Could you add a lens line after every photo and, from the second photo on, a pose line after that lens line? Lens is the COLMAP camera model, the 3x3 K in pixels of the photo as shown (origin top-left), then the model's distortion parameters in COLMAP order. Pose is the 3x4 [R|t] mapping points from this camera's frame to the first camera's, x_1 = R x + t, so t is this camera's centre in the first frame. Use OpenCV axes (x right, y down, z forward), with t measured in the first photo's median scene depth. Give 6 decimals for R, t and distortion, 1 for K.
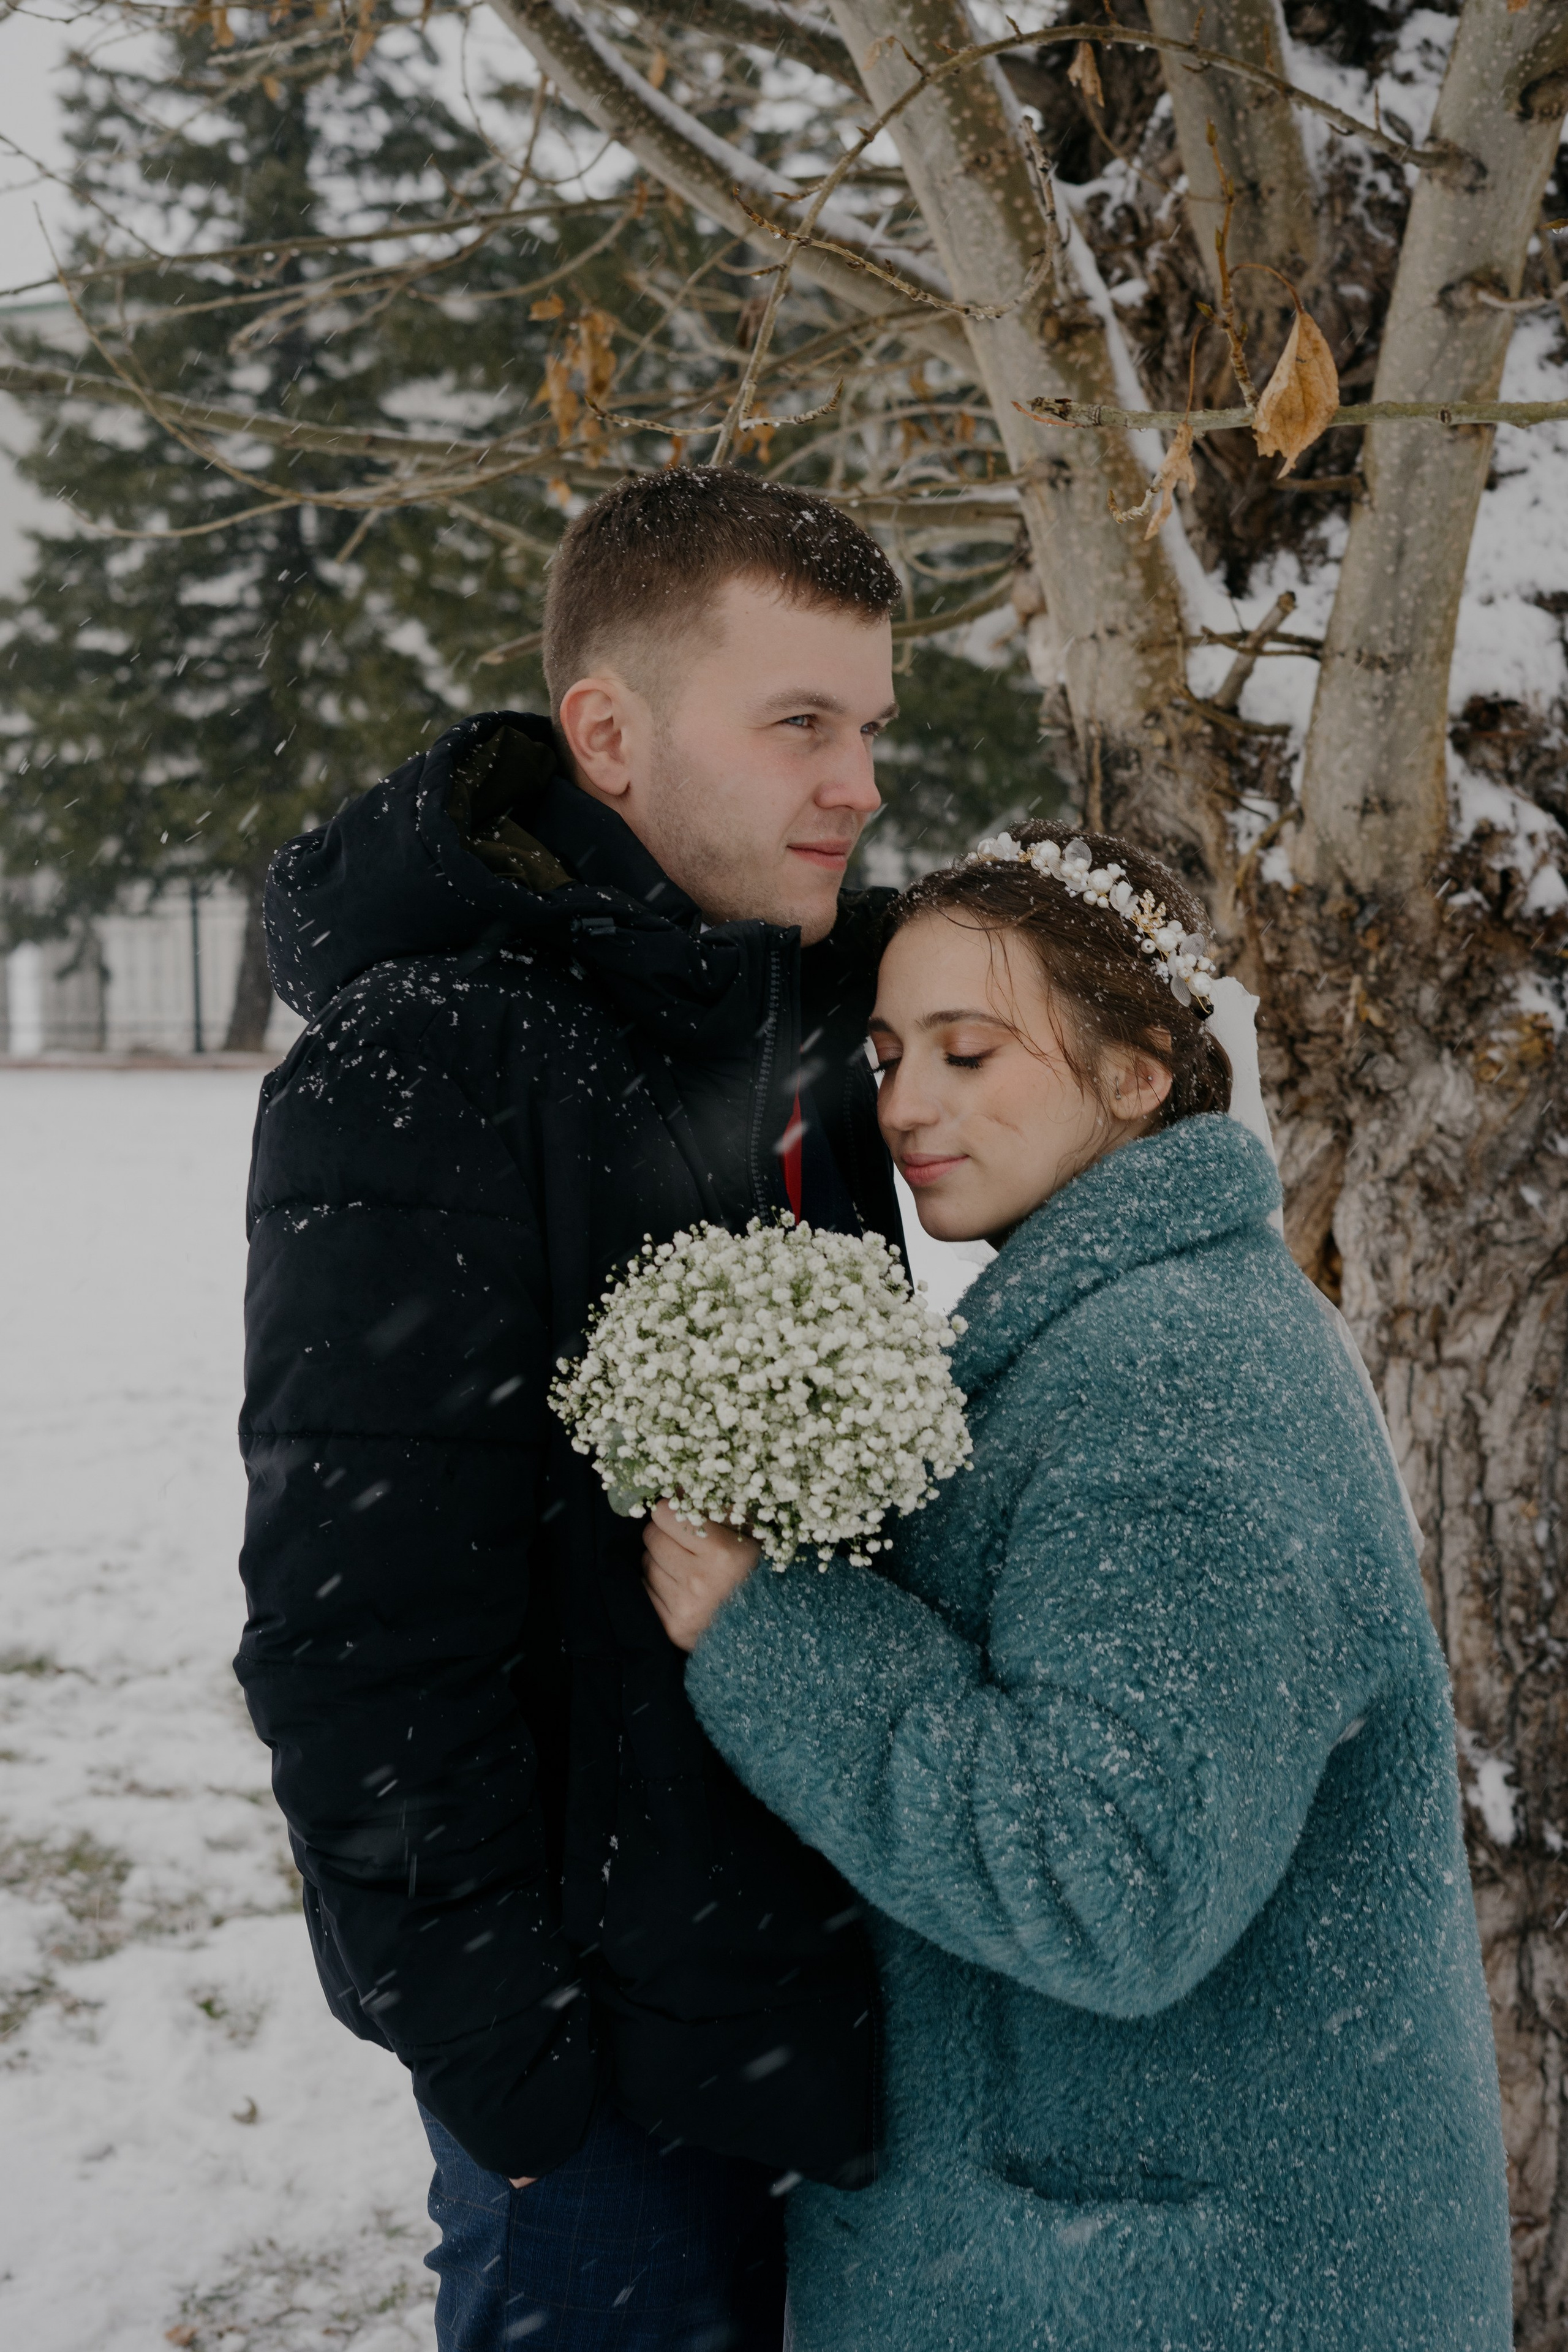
lens RADIAL K [[3431.1, 0, 785.6], [0, 3431.1, 1162.9], [0, 0, 1]] dist [-0.020603, 0.000000]
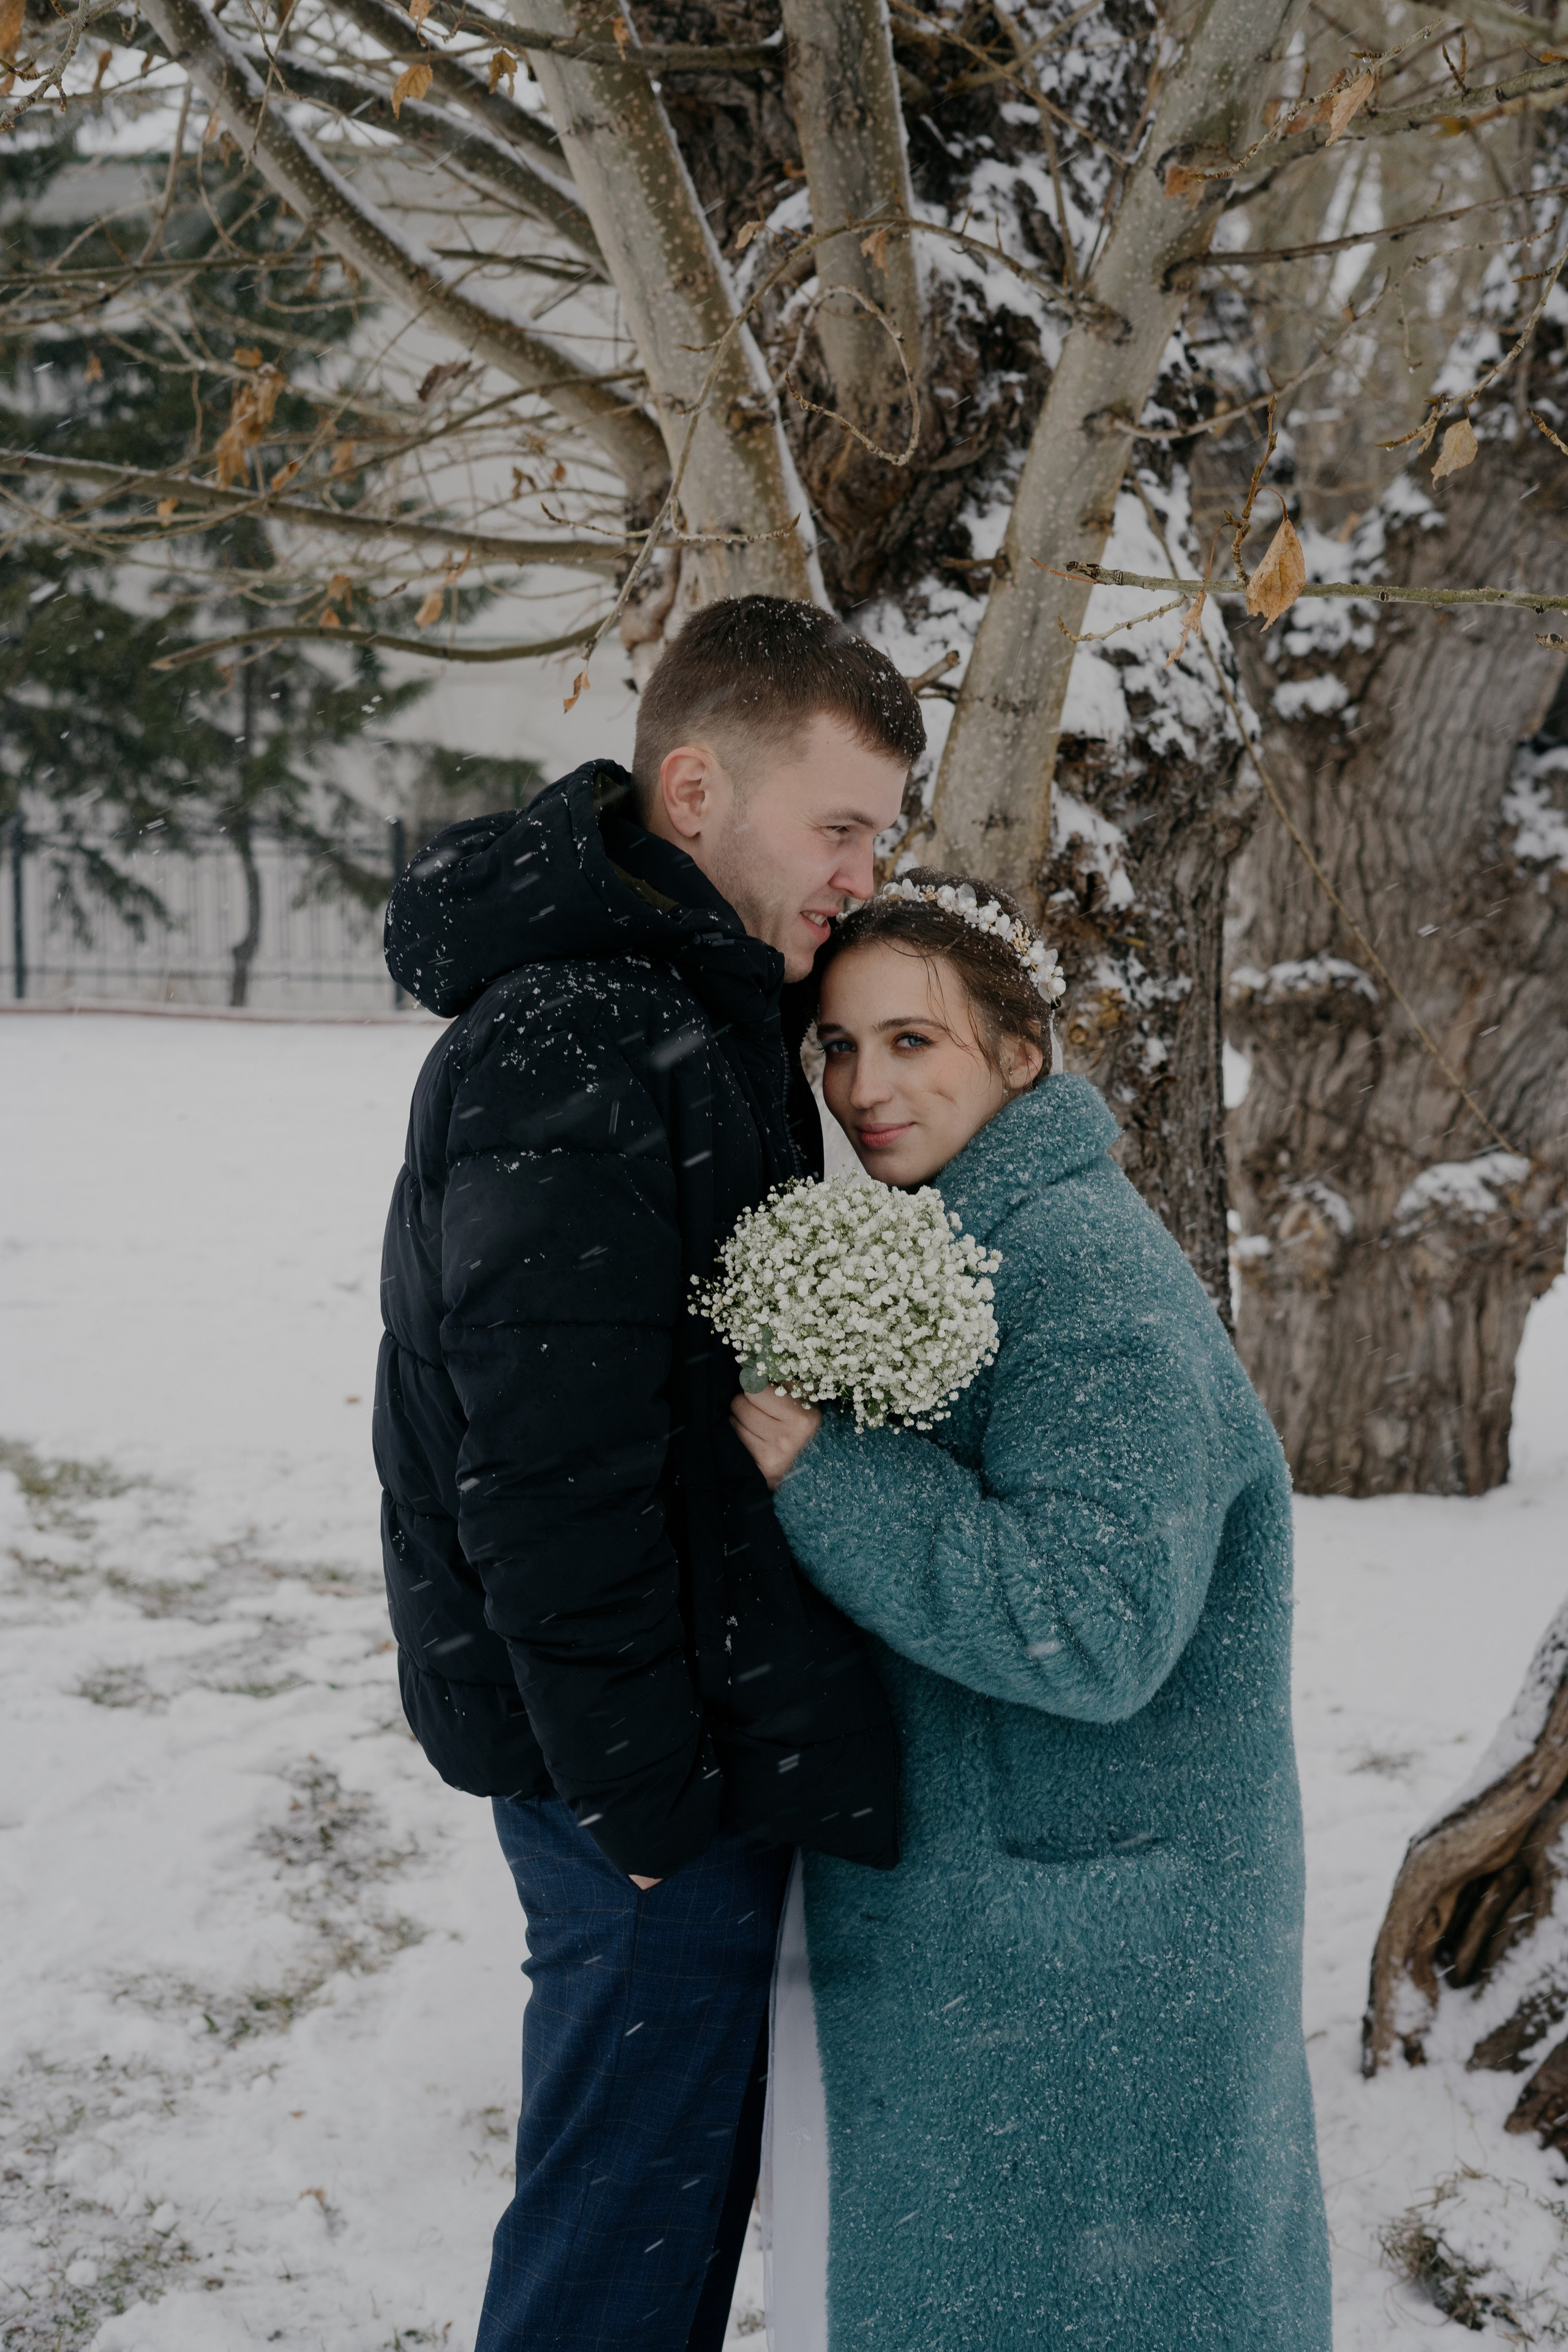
lens RADIAL K [[3431.1, 0, 782.1], [0, 3431.1, 1184.2], [0, 0, 1]] dist [-0.020603, 0.000000]
pose [[0.965476, -0.010088, 0.260296, -0.224152], [0.004472, 0.999744, 0.022157, -0.000774], [-0.260453, -0.020228, 0.965274, -0.176928]]
